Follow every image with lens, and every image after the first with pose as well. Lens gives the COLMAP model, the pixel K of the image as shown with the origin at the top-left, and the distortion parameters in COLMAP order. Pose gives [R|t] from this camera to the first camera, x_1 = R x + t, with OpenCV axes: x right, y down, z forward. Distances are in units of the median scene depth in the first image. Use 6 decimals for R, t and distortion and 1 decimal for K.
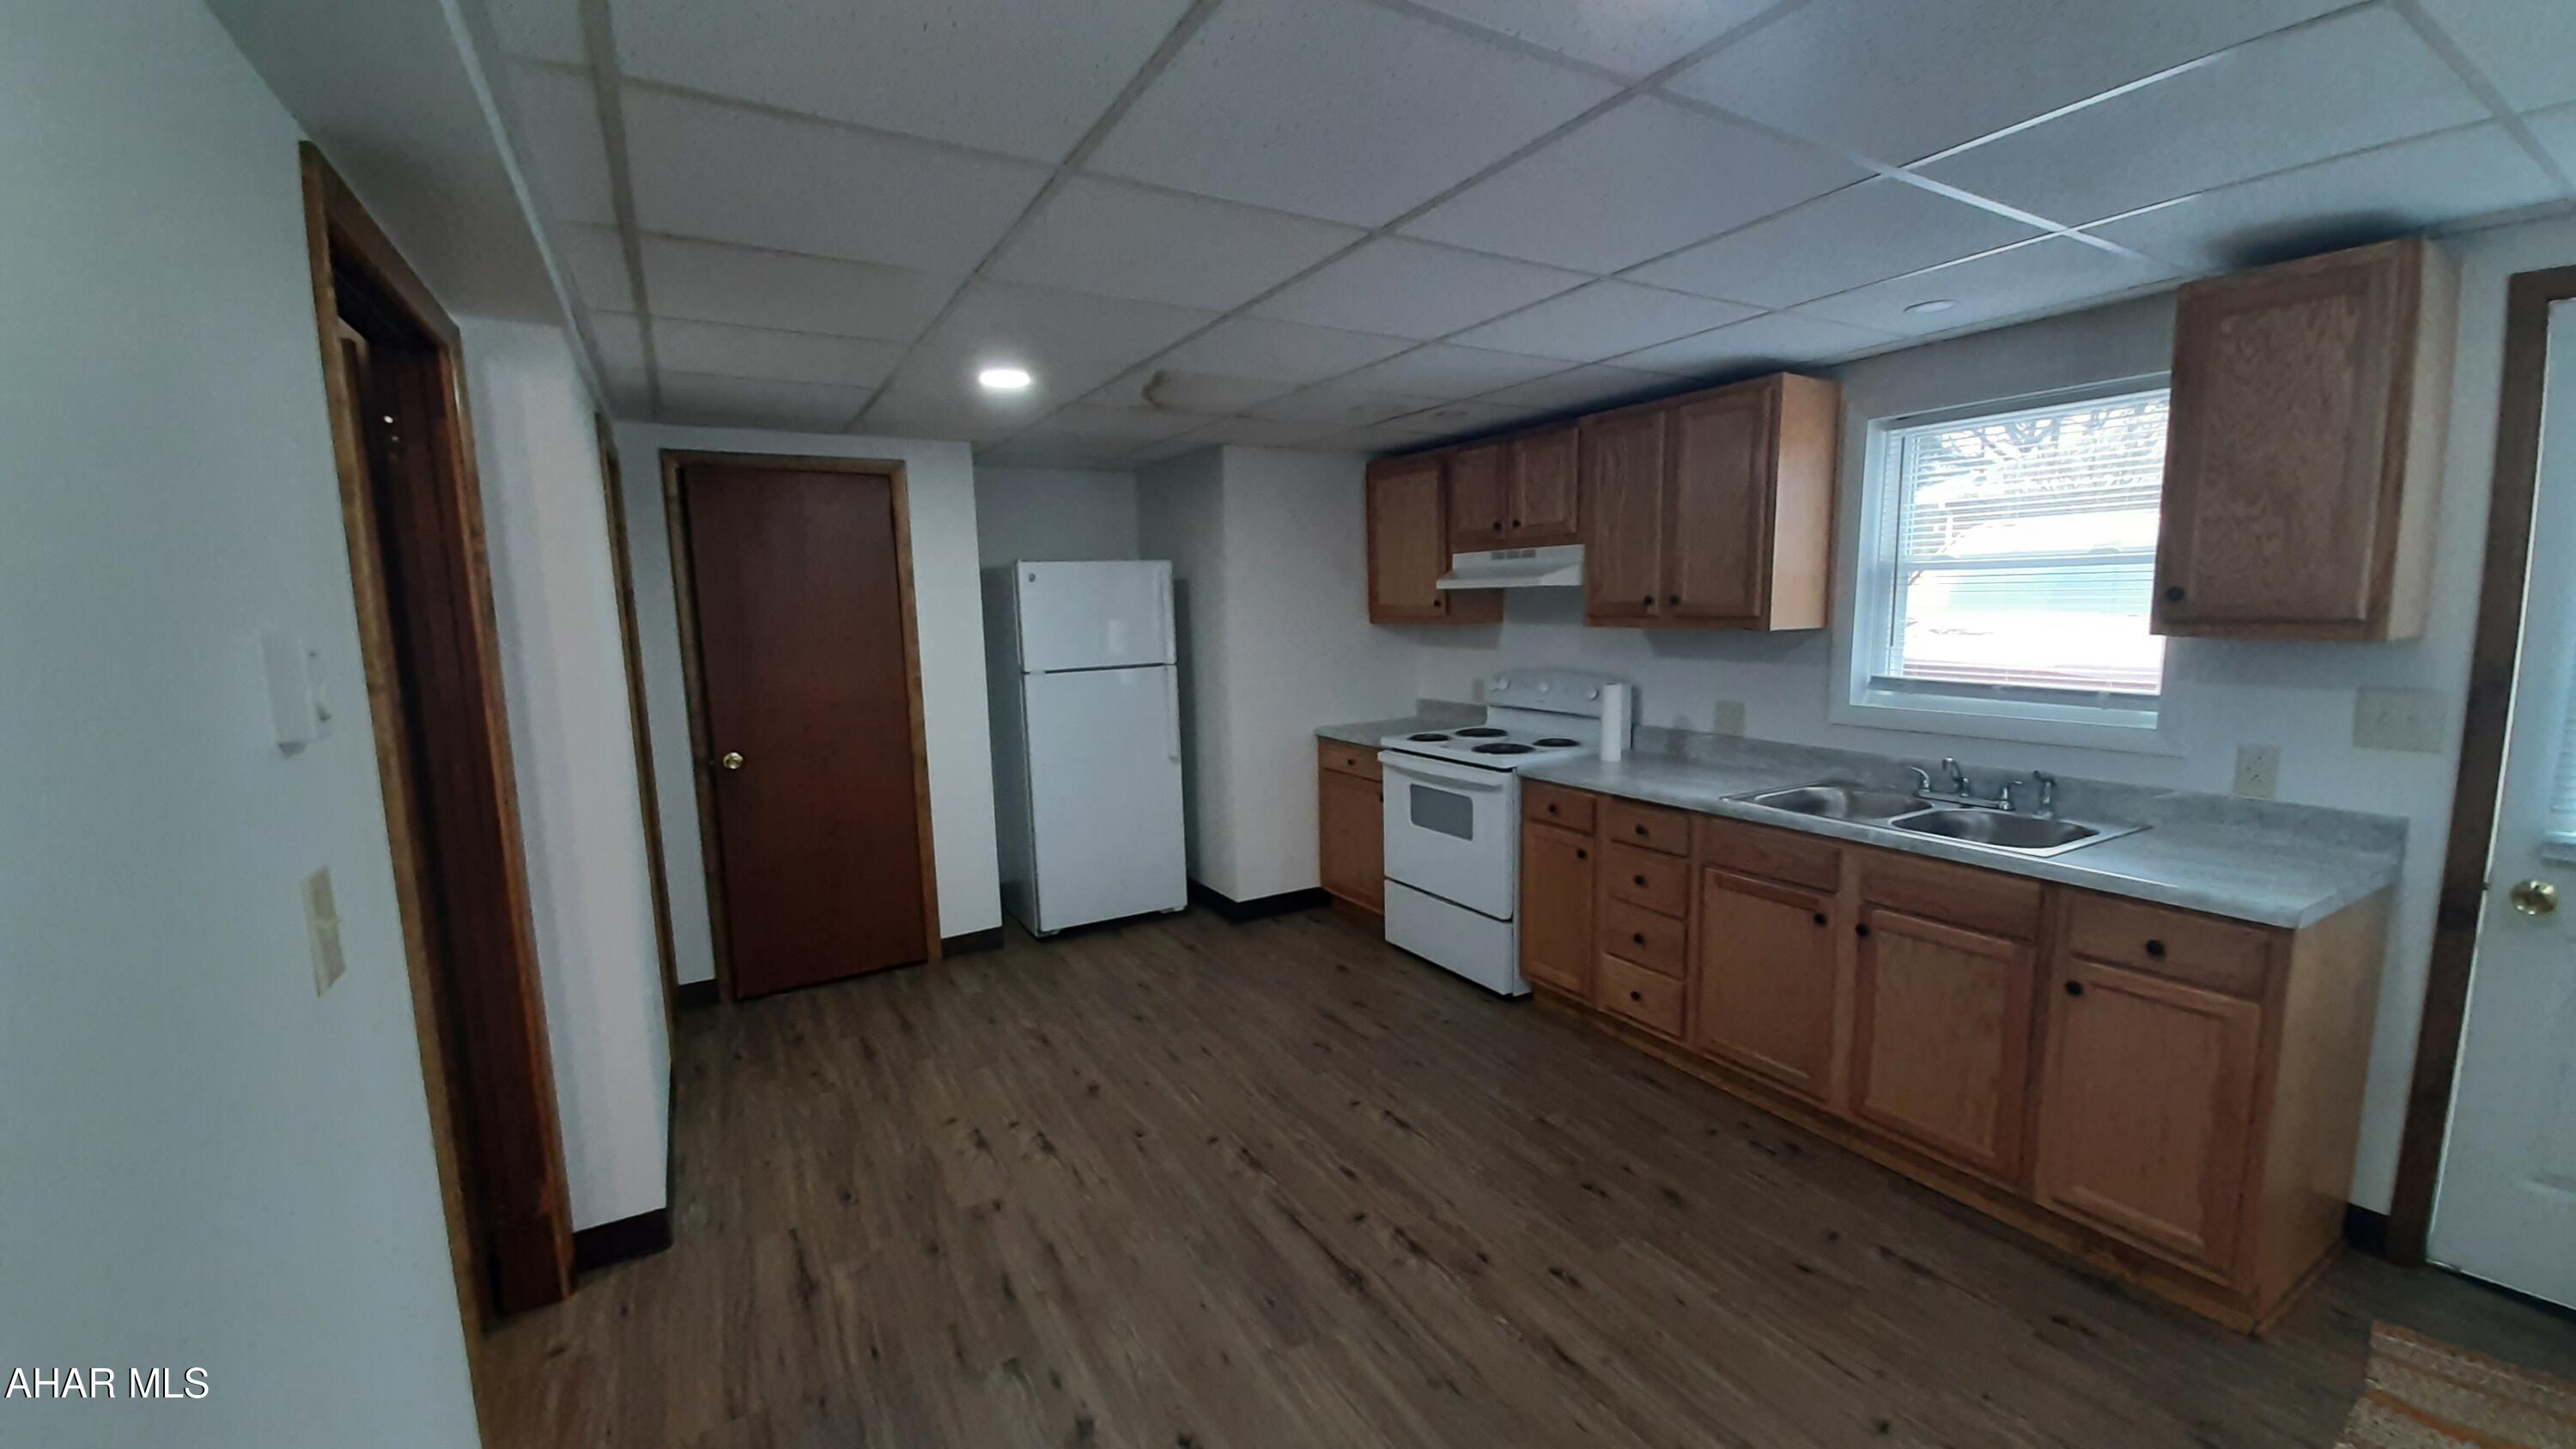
lens RADIAL K [[1002.2, 0, 1288.0], [0, 1002.2, 724.5], [0, 0, 1]] dist [0.000407, -0.000089]
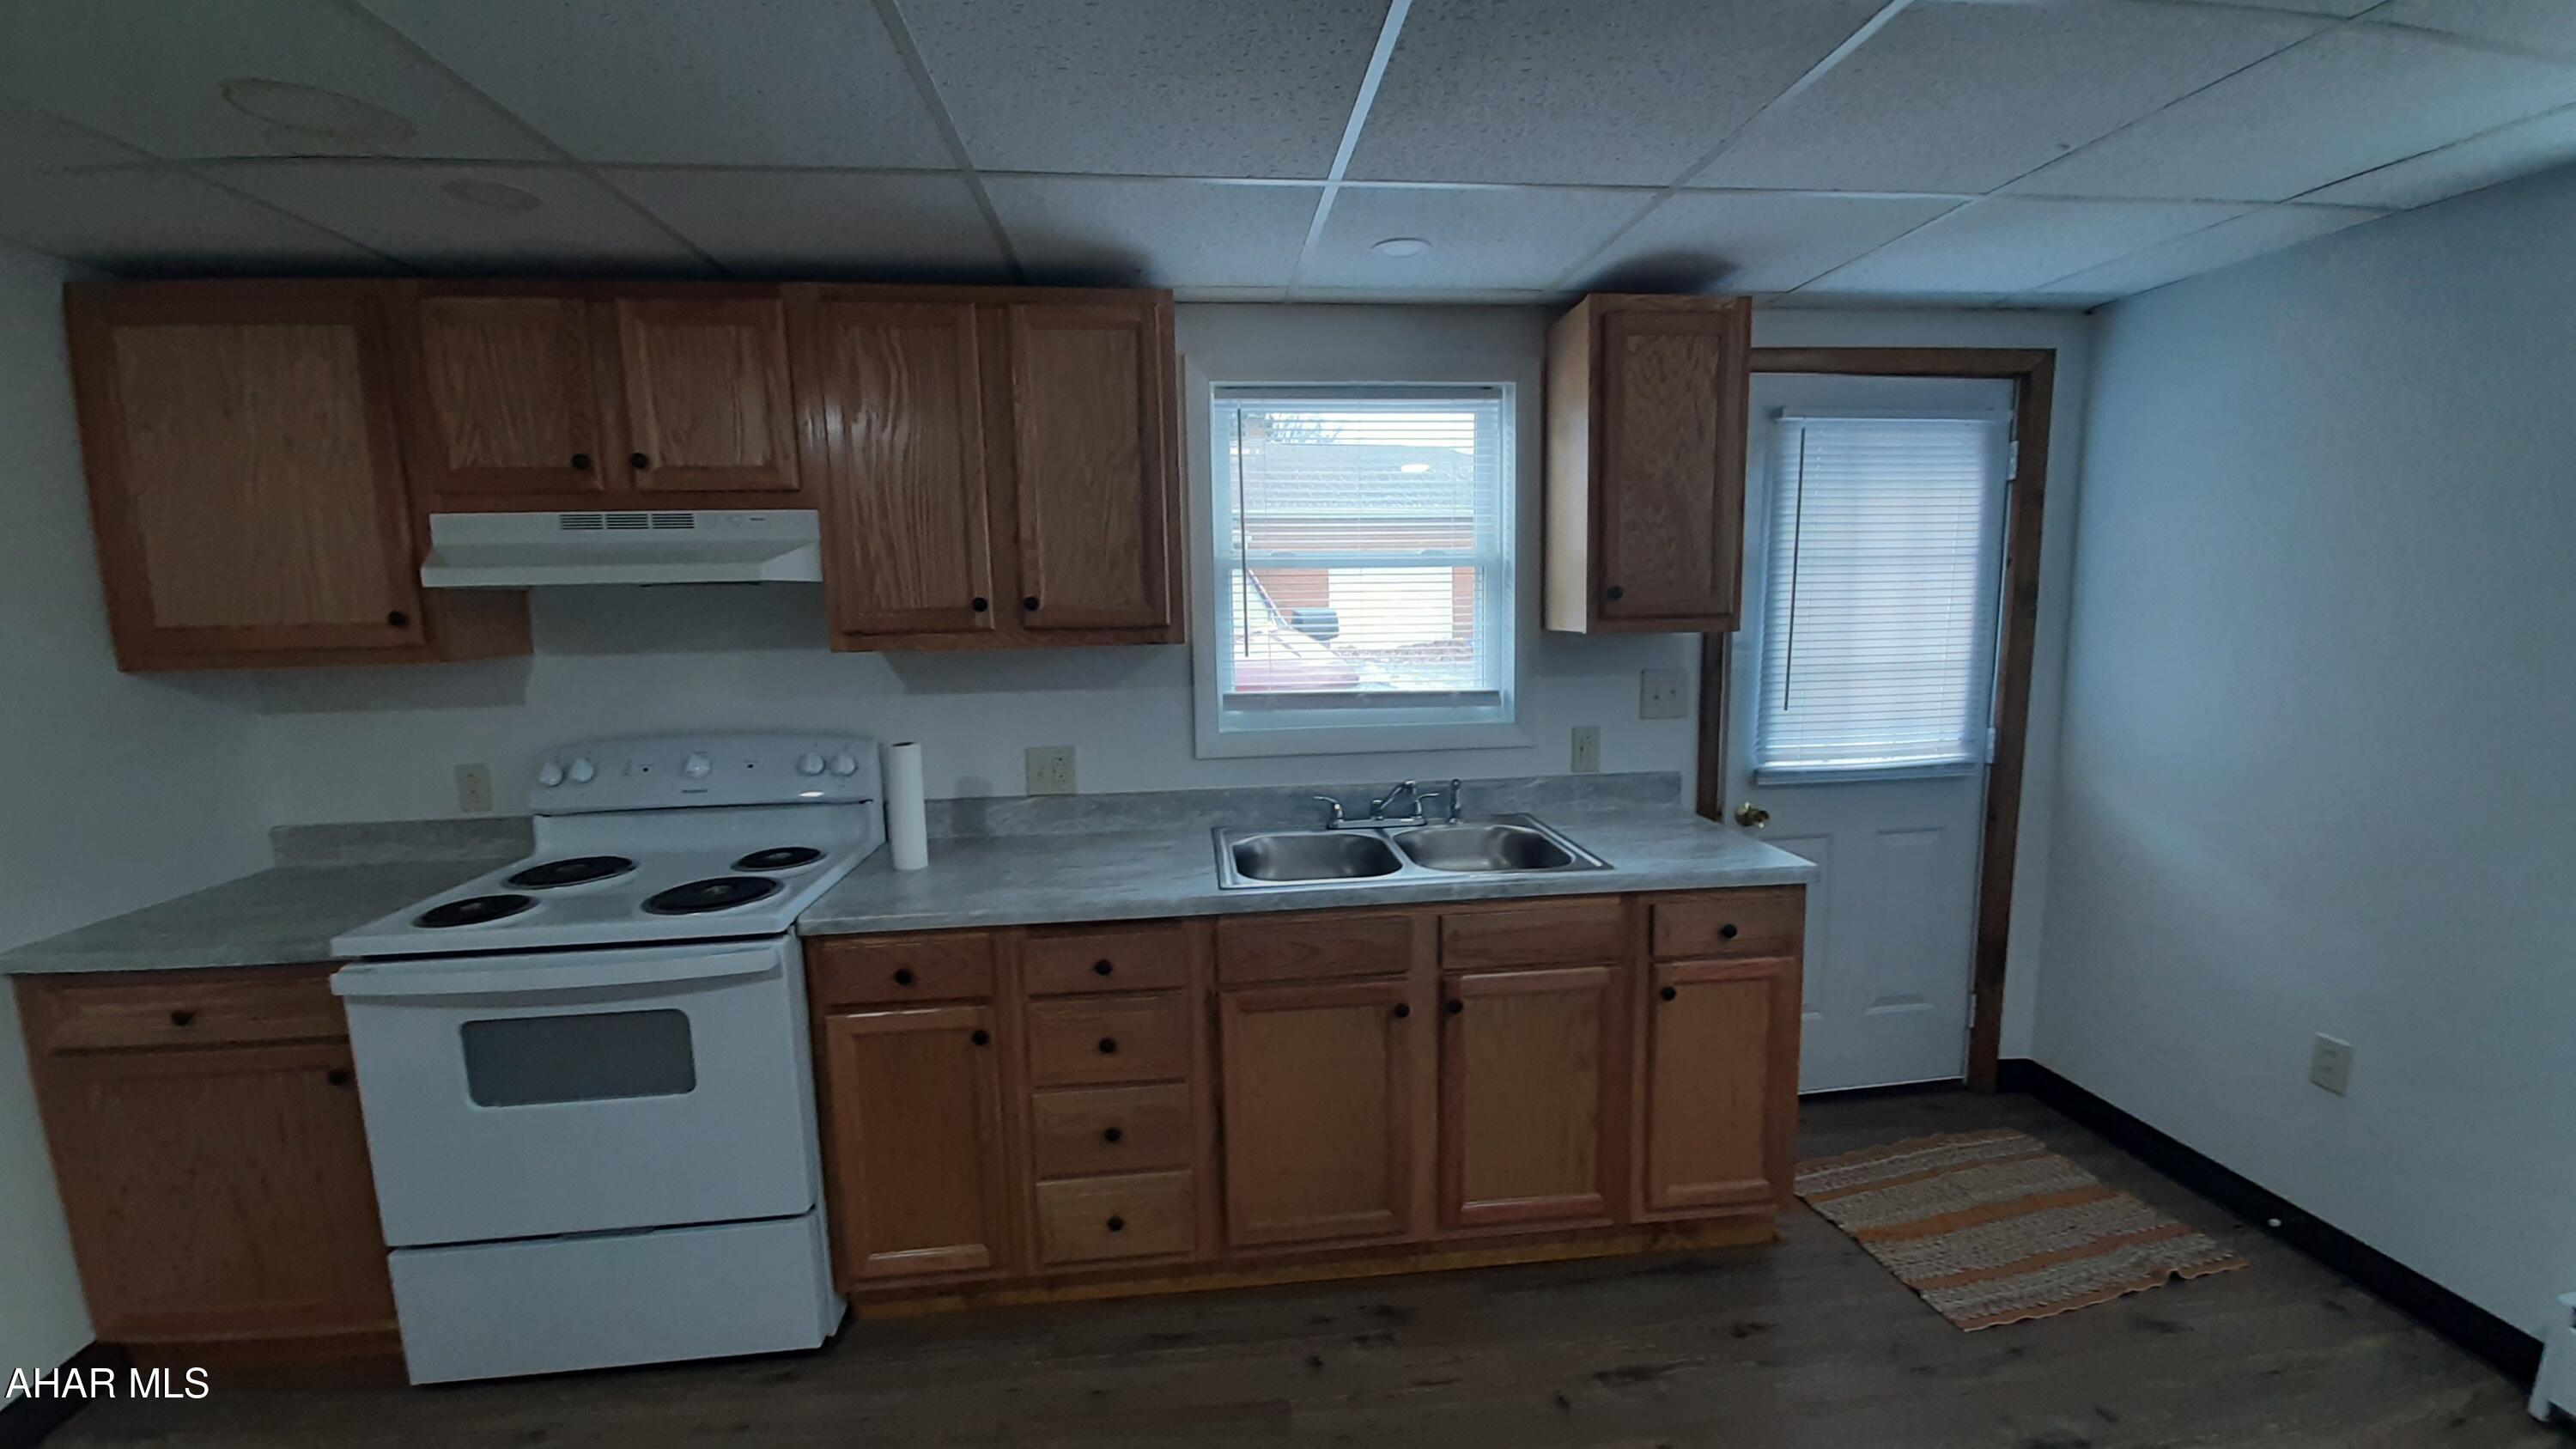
lens RADIAL K [[1002.2, 0, 1288.0], [0, 1002.2, 724.5], [0, 0, 1]] dist [0.000407, -0.000089]
pose [[0.410561, -0.105446, 0.905715, -0.134627], [0.124173, 0.990503, 0.059029, -0.060195], [-0.903339, 0.088230, 0.419756, 0.546832]]
